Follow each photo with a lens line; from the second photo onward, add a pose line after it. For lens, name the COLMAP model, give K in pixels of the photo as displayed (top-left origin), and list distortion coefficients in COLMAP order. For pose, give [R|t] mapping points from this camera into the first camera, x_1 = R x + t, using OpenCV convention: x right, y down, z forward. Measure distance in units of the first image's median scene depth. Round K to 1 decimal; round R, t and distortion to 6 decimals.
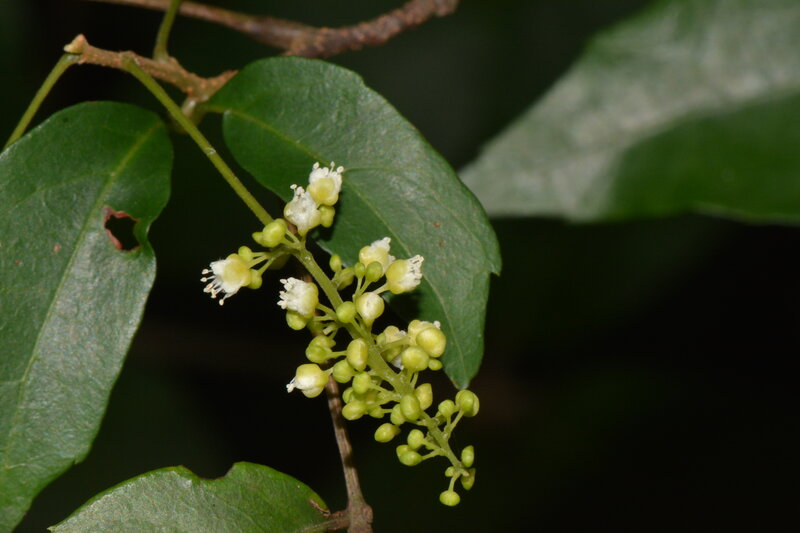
lens RADIAL K [[4443.2, 0, 400.0], [0, 4443.2, 266.5], [0, 0, 1]] dist [-0.556964, 25.348083]
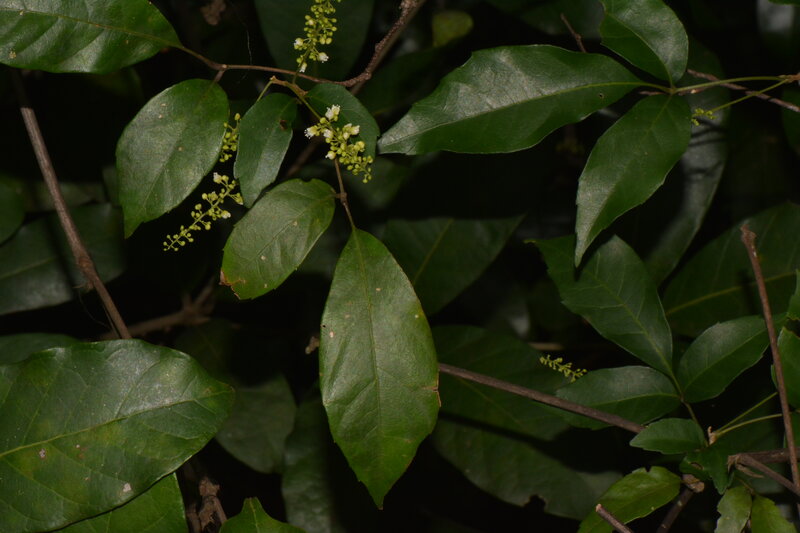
lens RADIAL K [[4443.2, 0, 400.0], [0, 4443.2, 266.5], [0, 0, 1]] dist [-0.556964, 25.348083]
pose [[0.999953, 0.007173, -0.006500, 0.067577], [-0.008001, 0.990435, -0.137749, 0.664742], [0.005450, 0.137794, 0.990446, -2.914044]]
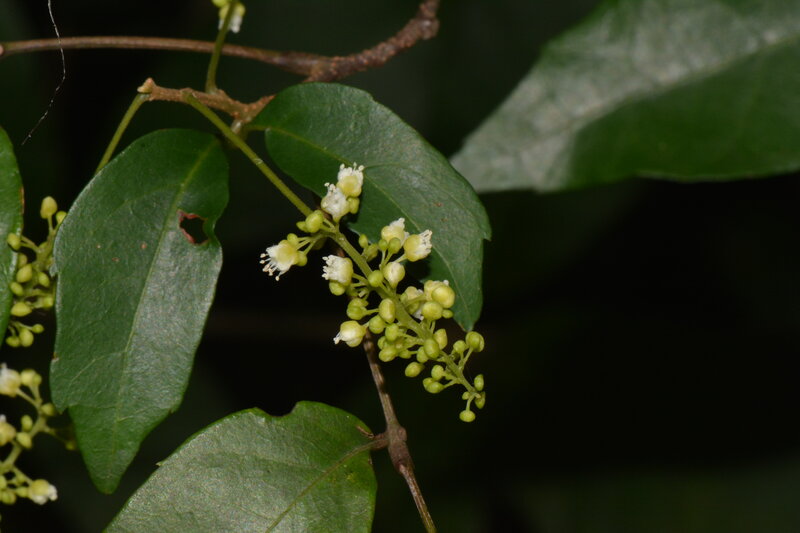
lens RADIAL K [[4443.2, 0, 400.0], [0, 4443.2, 266.5], [0, 0, 1]] dist [-0.556964, 25.348083]
pose [[0.996971, -0.076579, 0.013575, -0.021660], [0.076441, 0.997019, 0.010440, -0.005974], [-0.014334, -0.009371, 0.999853, -0.281791]]
